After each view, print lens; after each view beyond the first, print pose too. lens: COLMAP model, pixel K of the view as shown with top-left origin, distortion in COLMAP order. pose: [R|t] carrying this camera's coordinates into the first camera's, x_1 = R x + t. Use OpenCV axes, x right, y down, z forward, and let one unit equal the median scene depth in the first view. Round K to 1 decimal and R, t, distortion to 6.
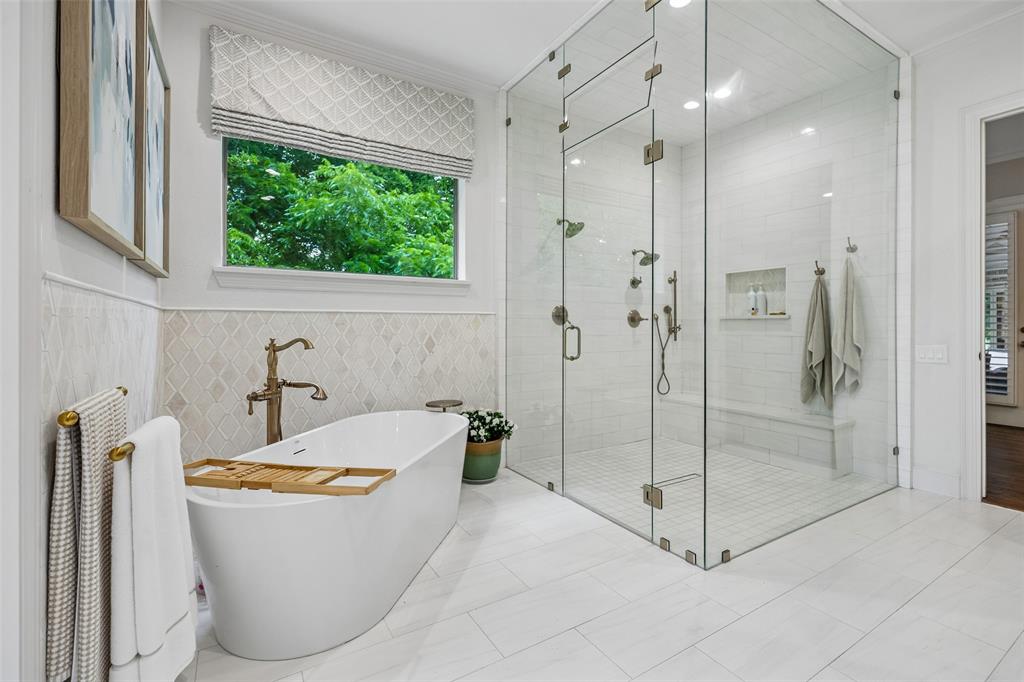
lens RADIAL K [[459.2, 0, 516.2], [0, 459.2, 326.0], [0, 0, 1]] dist [0.001582, 0.000599]
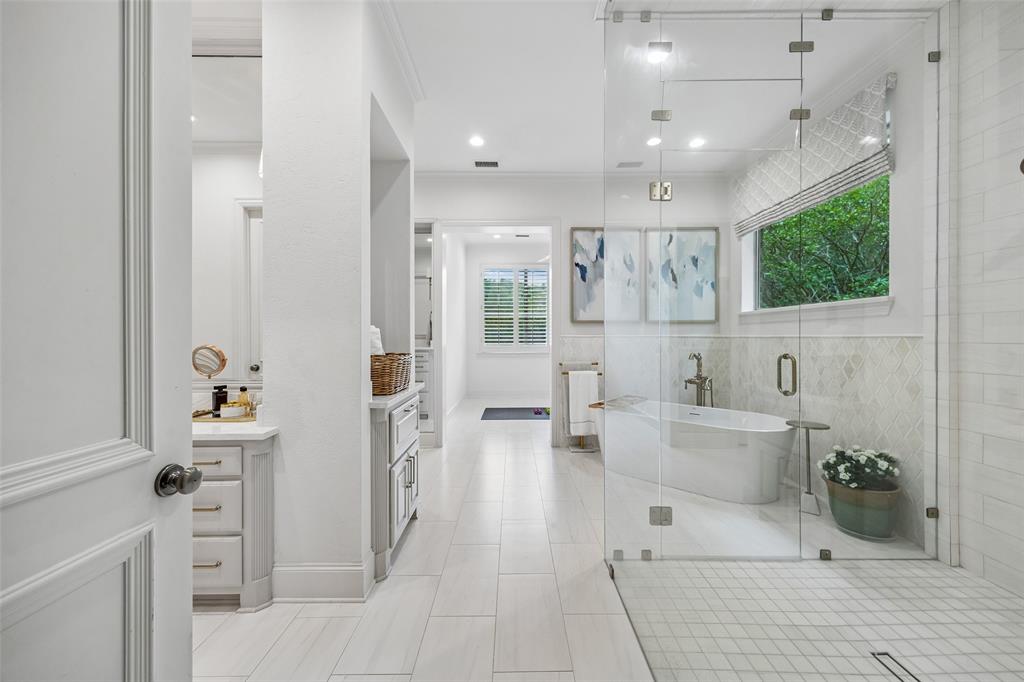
lens RADIAL K [[393.5, 0, 518.2], [0, 393.5, 336.8], [0, 0, 1]] dist [0.003132, 0.000207]
pose [[-0.511265, 0.003823, -0.859414, 0.927294], [0.004047, 0.999990, 0.002041, -0.034419], [0.859413, -0.002435, -0.511276, 0.879598]]
